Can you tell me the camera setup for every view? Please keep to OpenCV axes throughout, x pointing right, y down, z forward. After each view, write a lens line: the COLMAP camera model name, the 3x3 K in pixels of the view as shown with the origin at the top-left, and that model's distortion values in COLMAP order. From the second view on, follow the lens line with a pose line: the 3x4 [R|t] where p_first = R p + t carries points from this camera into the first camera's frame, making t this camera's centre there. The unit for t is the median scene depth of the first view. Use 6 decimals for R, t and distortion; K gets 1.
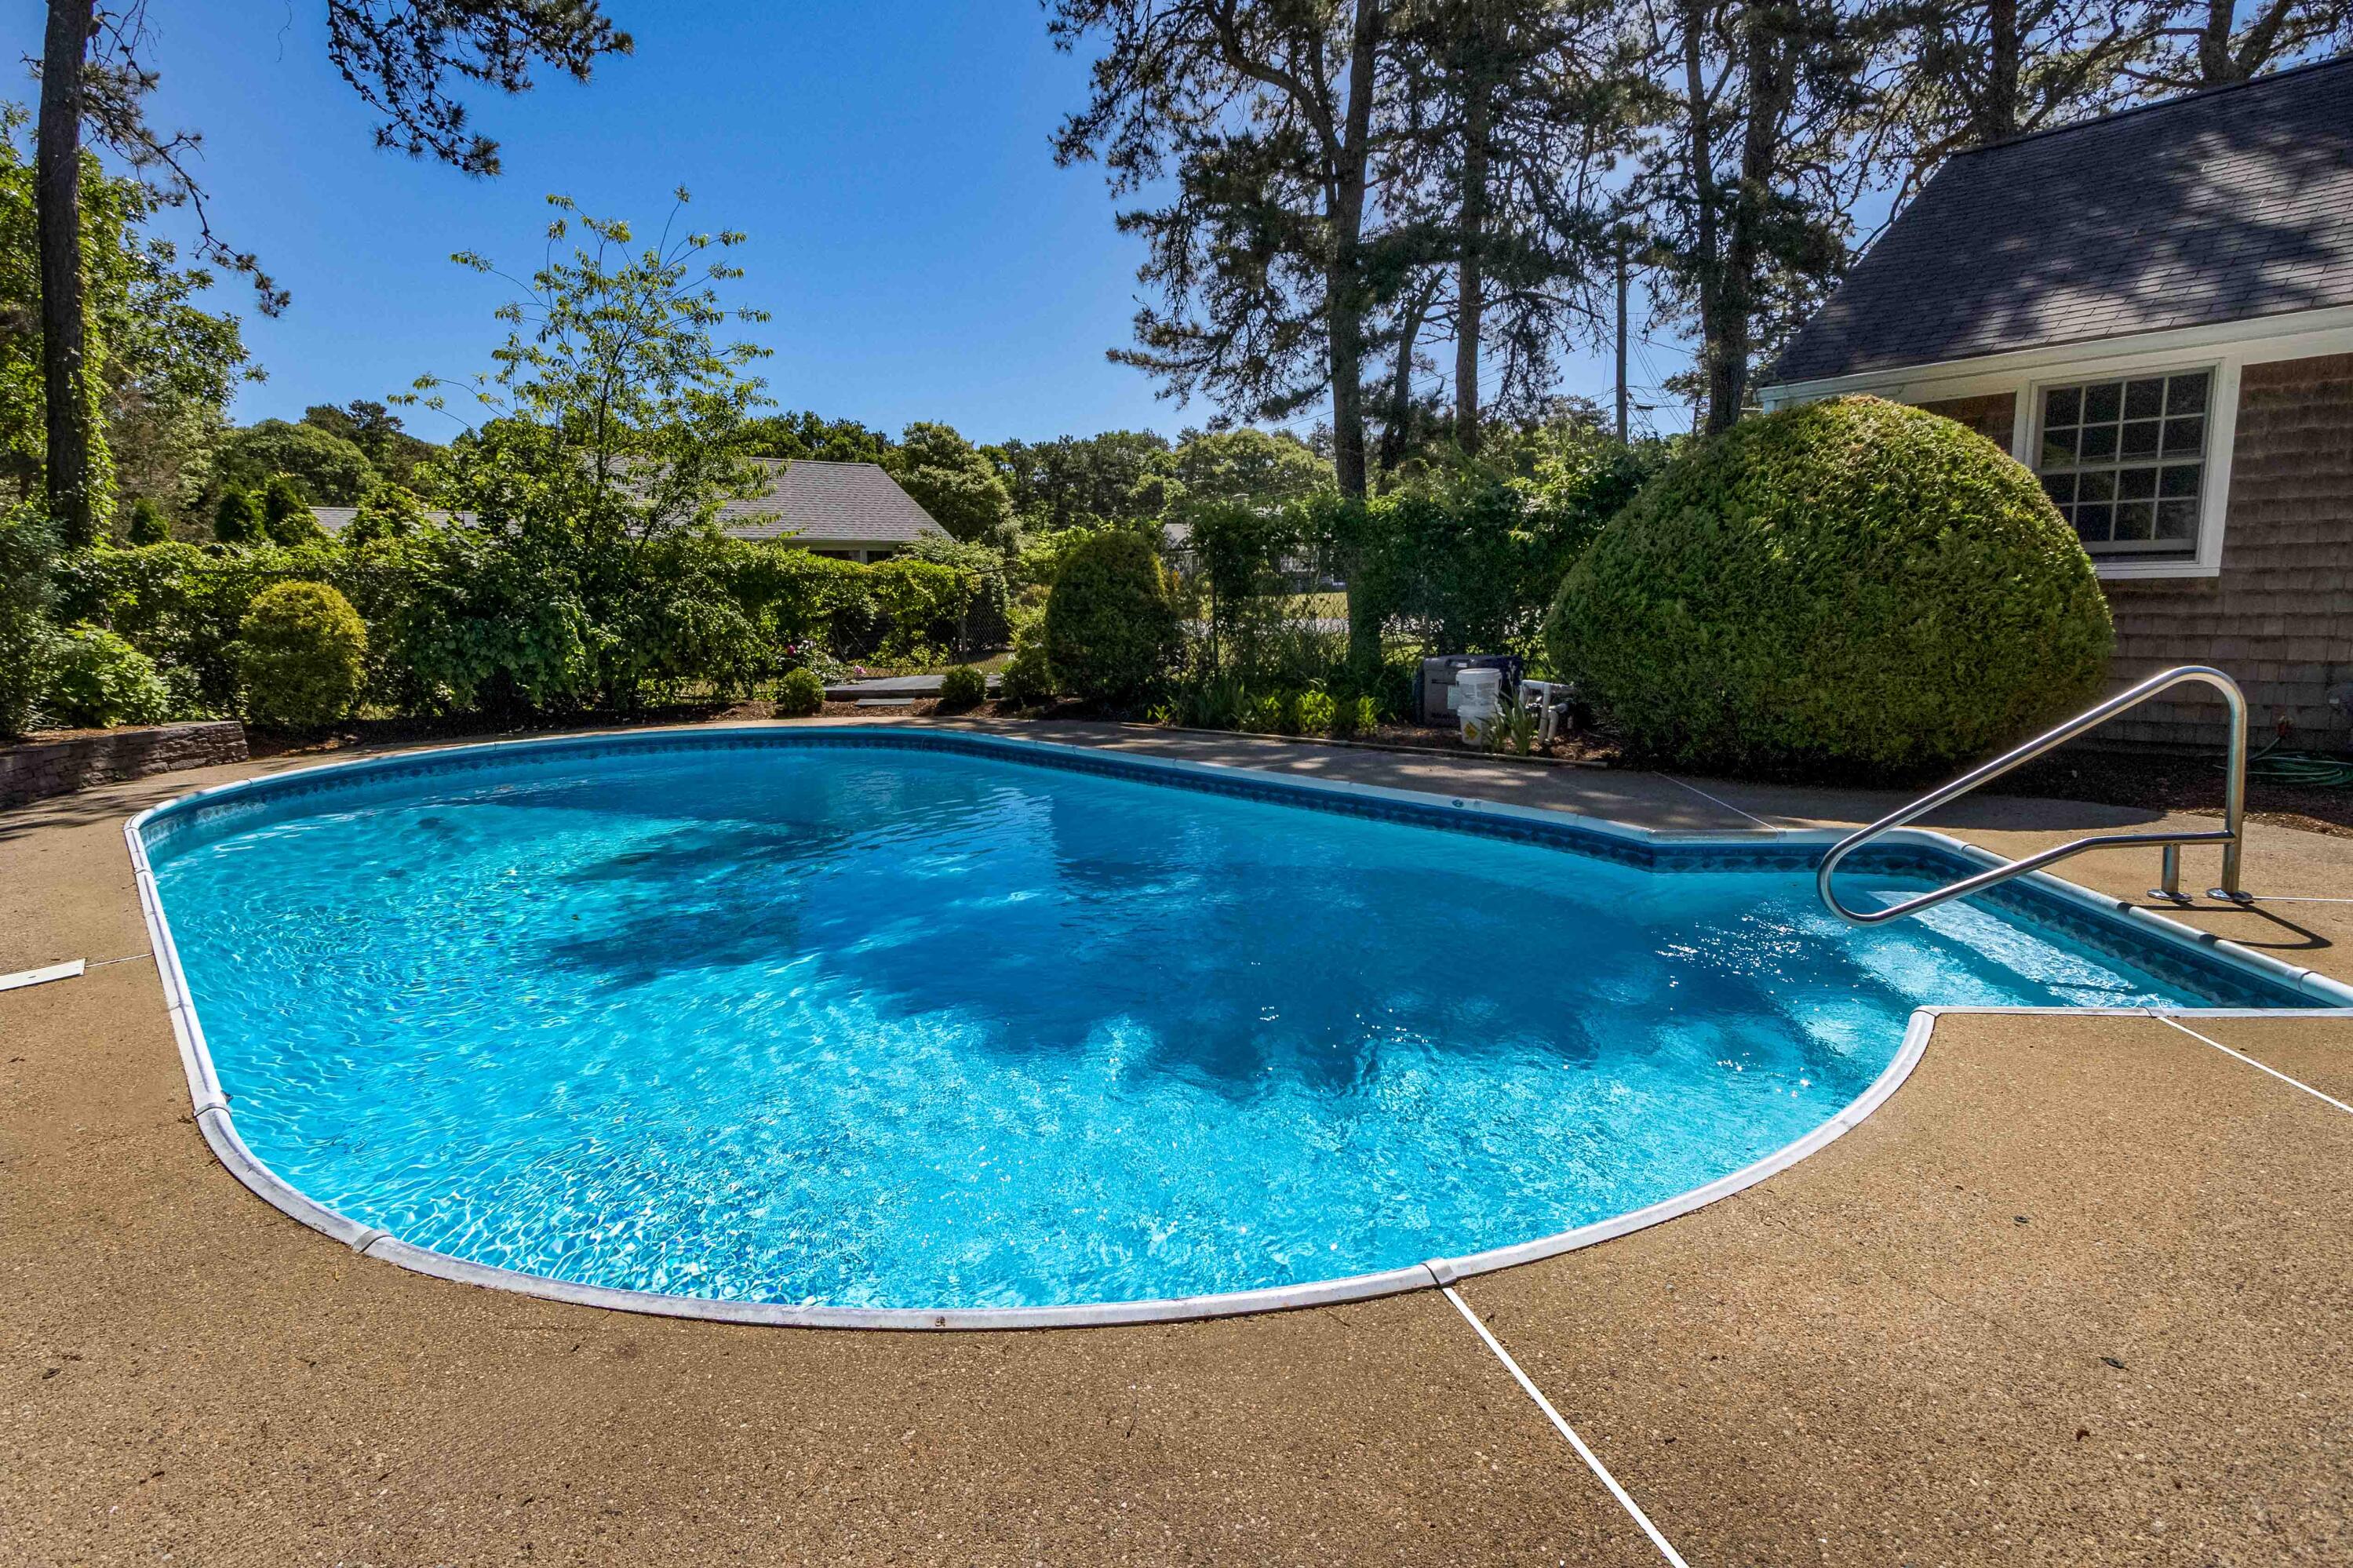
lens RADIAL K [[1180.9, 0, 1171.0], [0, 1180.9, 772.3], [0, 0, 1]] dist [0.012287, -0.005972]
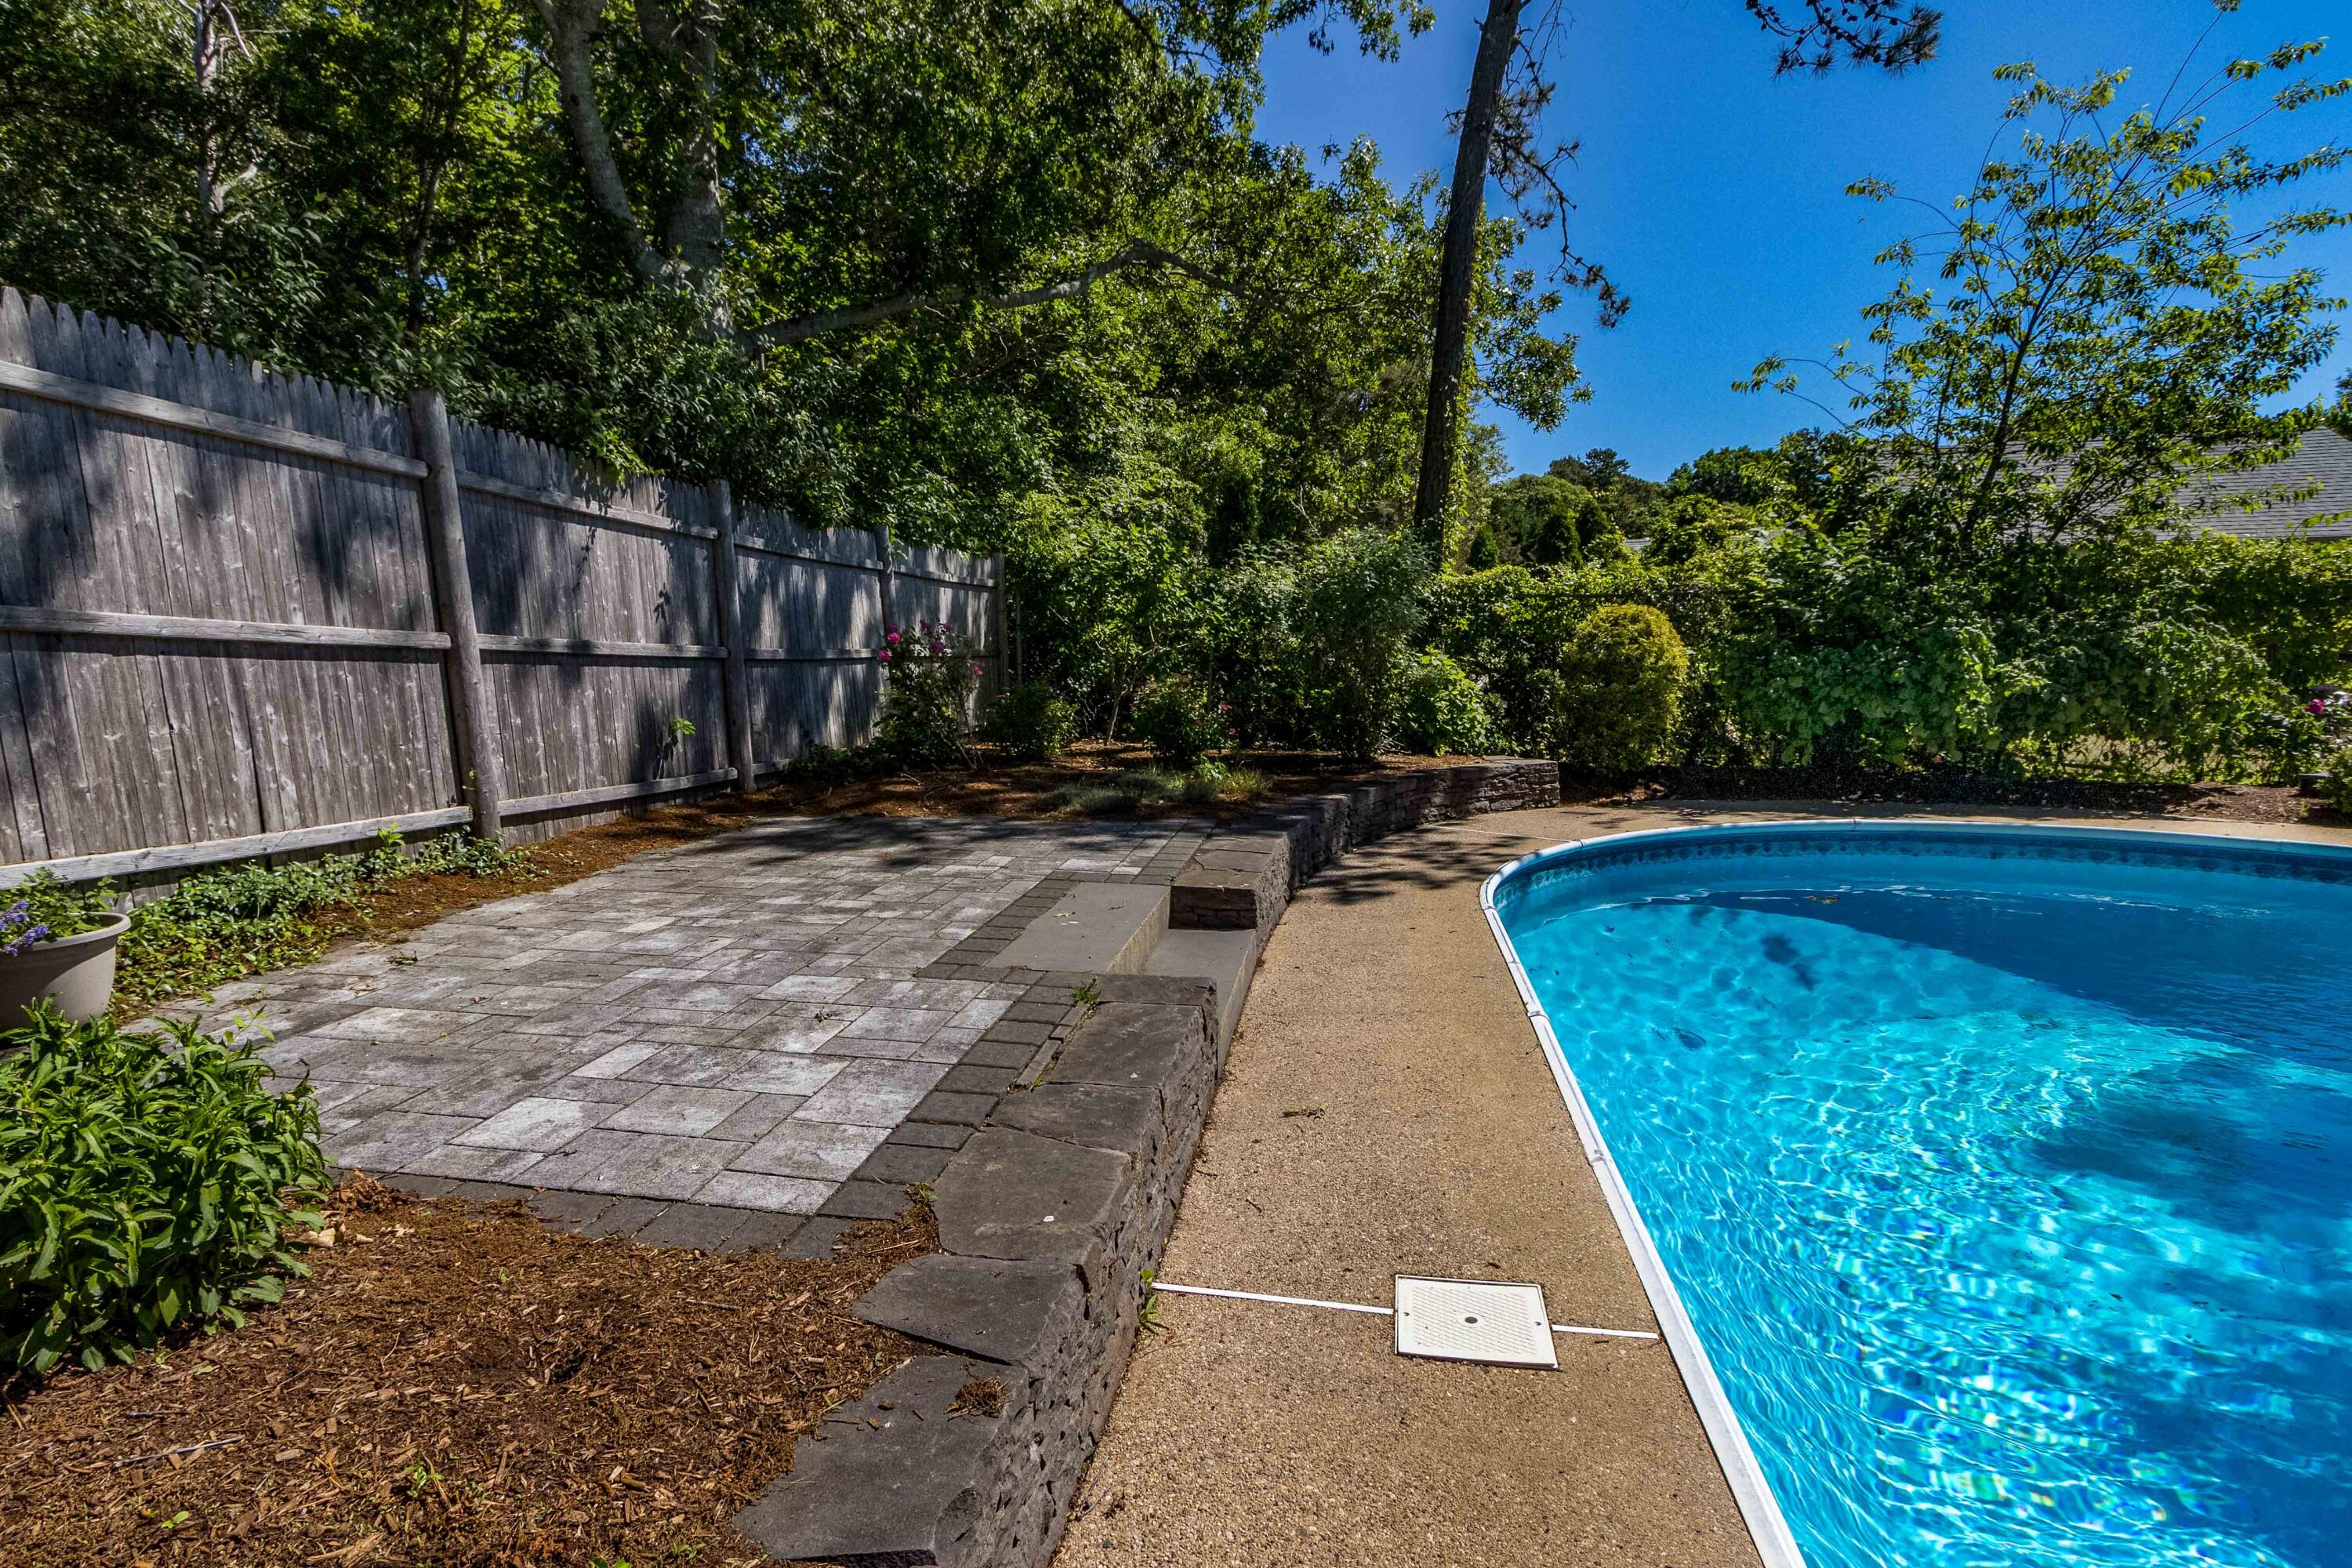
lens RADIAL K [[1180.5, 0, 1125.1], [0, 1180.5, 767.4], [0, 0, 1]] dist [0.012287, -0.005972]
pose [[0.586055, 0.095544, -0.804618, -0.235311], [-0.119111, 0.992394, 0.031085, -0.024487], [0.801468, 0.077621, 0.592978, 0.196714]]
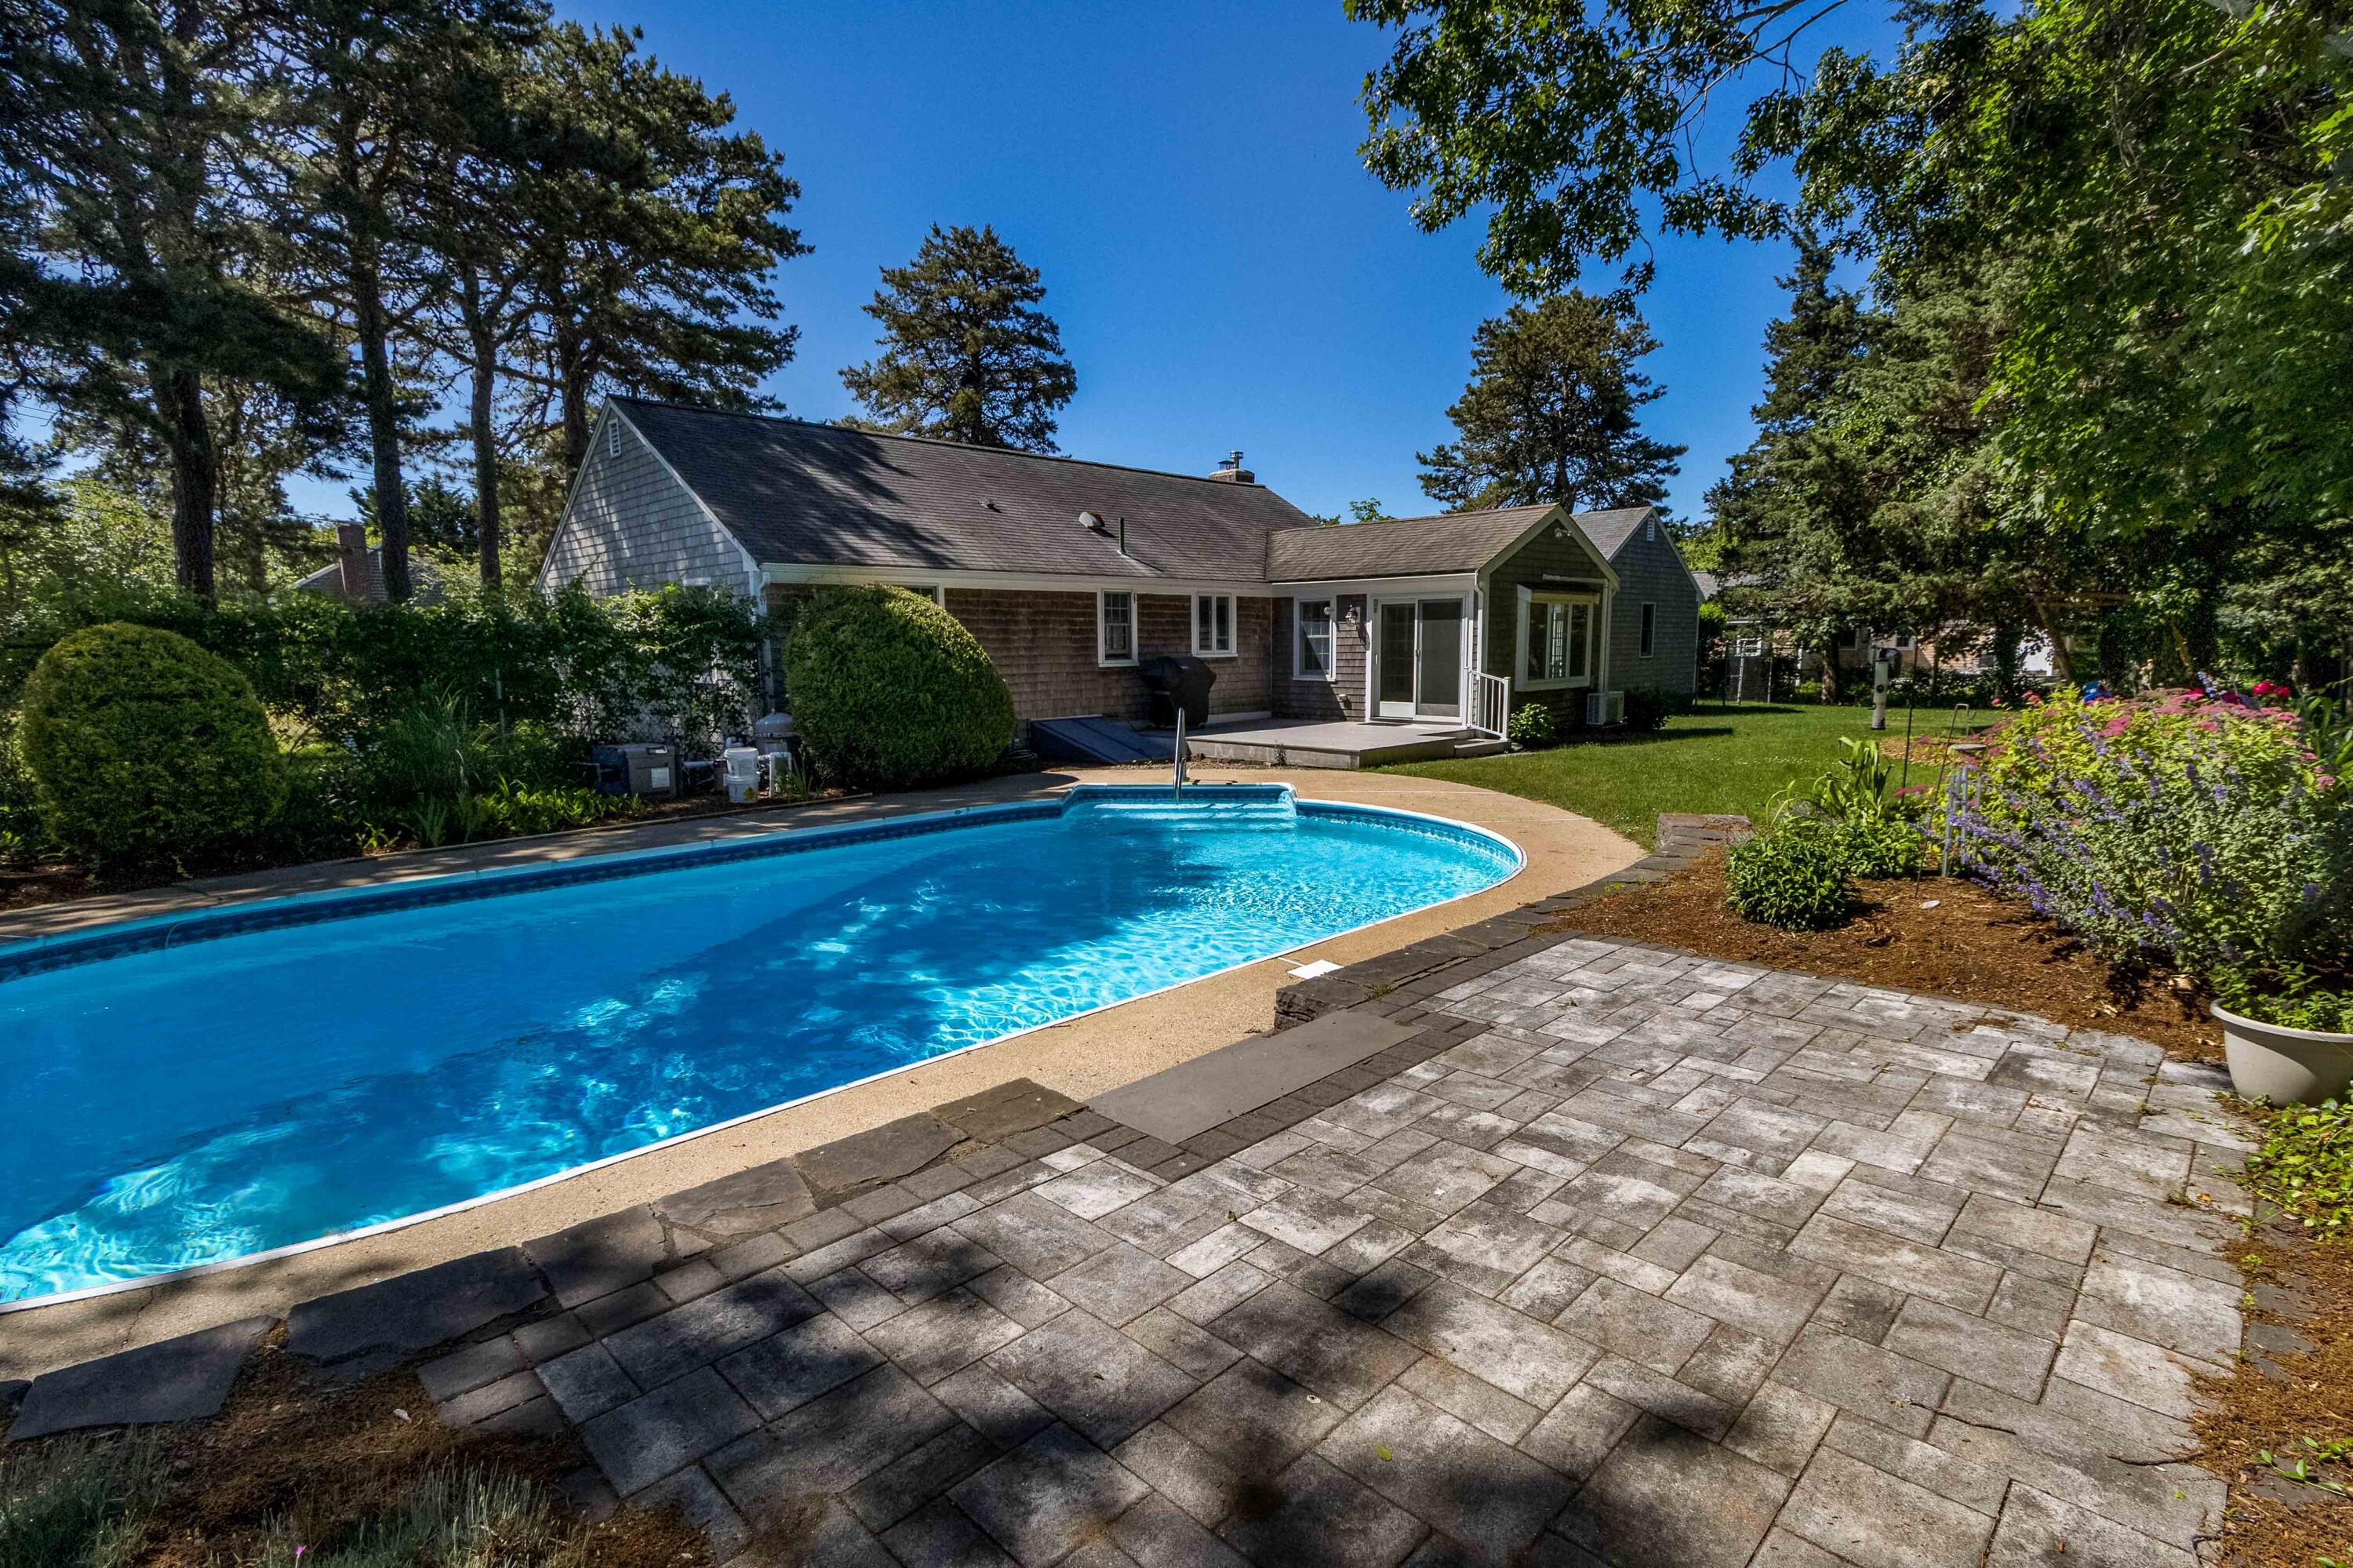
lens RADIAL K [[1121.0, 0, 1169.9], [0, 1121.0, 784.6], [0, 0, 1]] dist [0.009364, -0.003379]
pose [[-0.034575, -0.101522, 0.994232, -0.788337], [0.161933, 0.981112, 0.105813, -0.076928], [-0.986196, 0.164657, -0.017482, 0.409829]]
